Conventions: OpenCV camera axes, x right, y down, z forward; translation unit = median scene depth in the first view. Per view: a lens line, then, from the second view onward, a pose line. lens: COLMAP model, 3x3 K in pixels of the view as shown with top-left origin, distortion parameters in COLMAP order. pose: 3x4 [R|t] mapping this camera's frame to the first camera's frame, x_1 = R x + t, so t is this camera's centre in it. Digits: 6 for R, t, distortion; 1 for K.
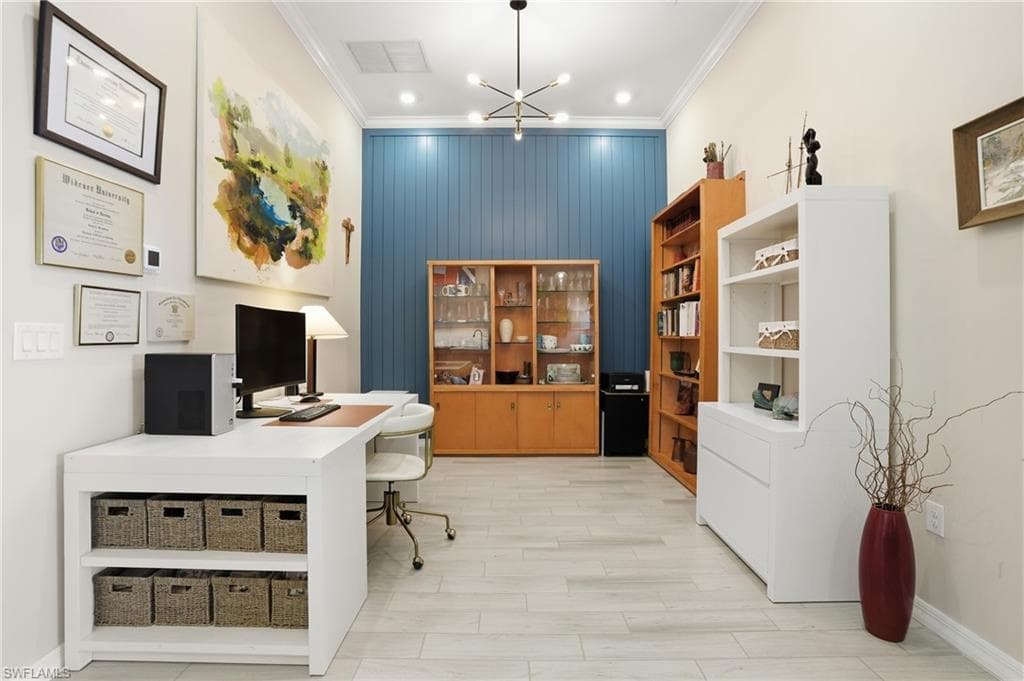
lens RADIAL K [[479.9, 0, 516.2], [0, 479.9, 334.9], [0, 0, 1]] dist [-0.066501, 0.028182]
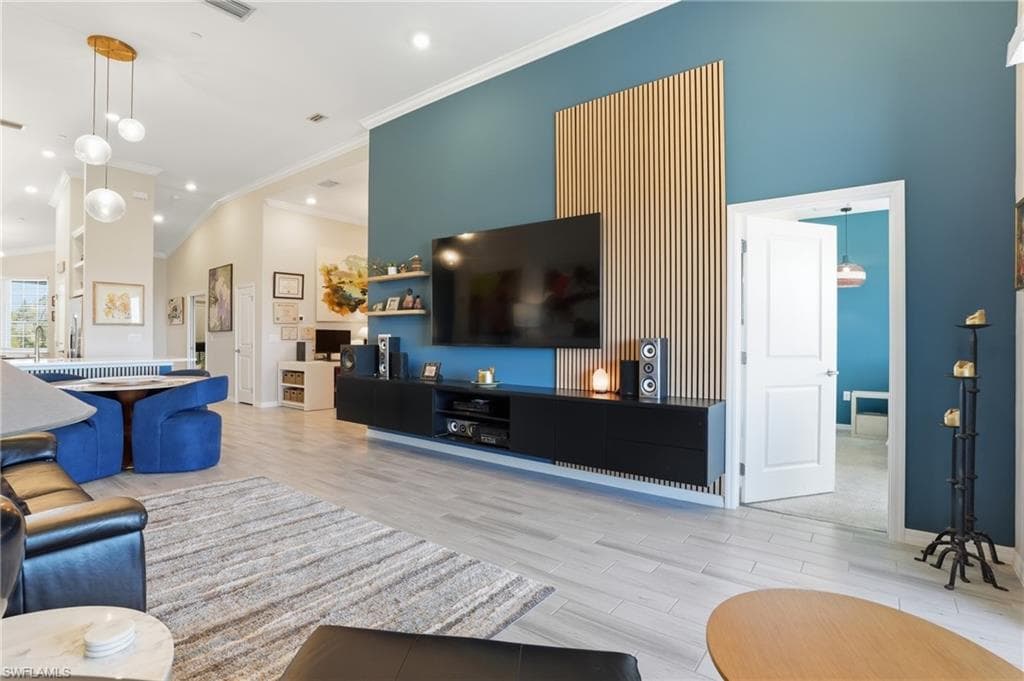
lens RADIAL K [[489.9, 0, 512.0], [0, 489.9, 340.5], [0, 0, 1]] dist [-0.057221, 0.000360]
pose [[0.786715, 0.009194, -0.617248, 2.325252], [-0.003613, 0.999941, 0.010289, -0.016285], [0.617305, -0.005864, 0.786702, -0.843438]]
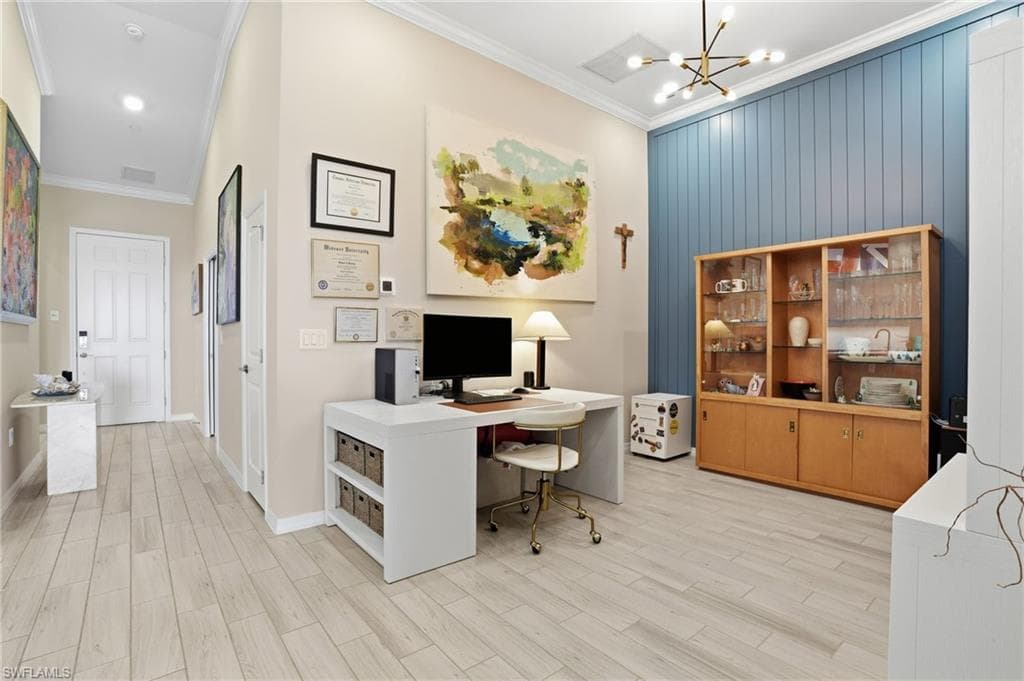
lens RADIAL K [[489.9, 0, 512.0], [0, 489.9, 340.5], [0, 0, 1]] dist [-0.057221, 0.000360]
pose [[0.627728, 0.007594, -0.778396, 0.516048], [-0.001900, 0.999964, 0.008224, 0.000270], [0.778431, -0.003684, 0.627720, 0.221969]]
